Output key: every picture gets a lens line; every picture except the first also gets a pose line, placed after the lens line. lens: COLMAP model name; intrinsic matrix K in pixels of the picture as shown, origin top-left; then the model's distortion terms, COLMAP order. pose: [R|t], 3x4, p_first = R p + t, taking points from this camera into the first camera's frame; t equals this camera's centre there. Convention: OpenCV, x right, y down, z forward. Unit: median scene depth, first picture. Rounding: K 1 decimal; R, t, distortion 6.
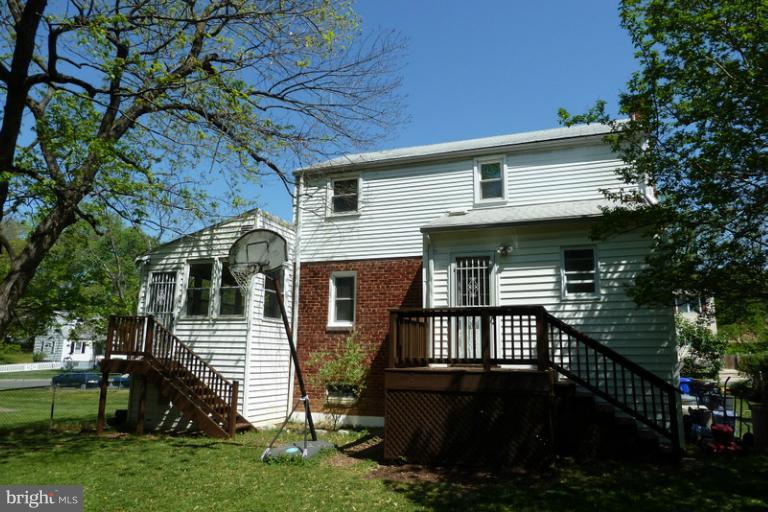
lens RADIAL K [[562.6, 0, 379.5], [0, 562.6, 254.3], [0, 0, 1]] dist [-0.033780, -0.001289]
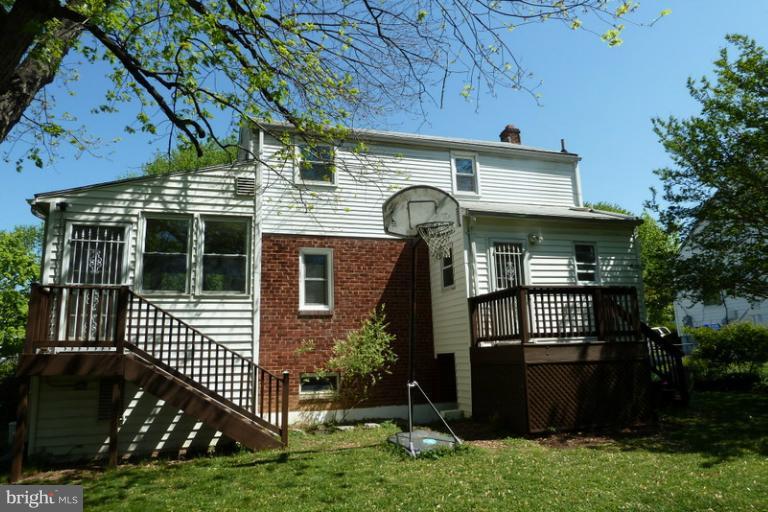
lens RADIAL K [[562.6, 0, 380.7], [0, 562.6, 253.4], [0, 0, 1]] dist [-0.033780, -0.001289]
pose [[0.761180, 0.082103, 0.643323, -0.587856], [-0.074034, 0.996470, -0.039575, 0.070350], [-0.644301, -0.017504, 0.764571, 0.280947]]
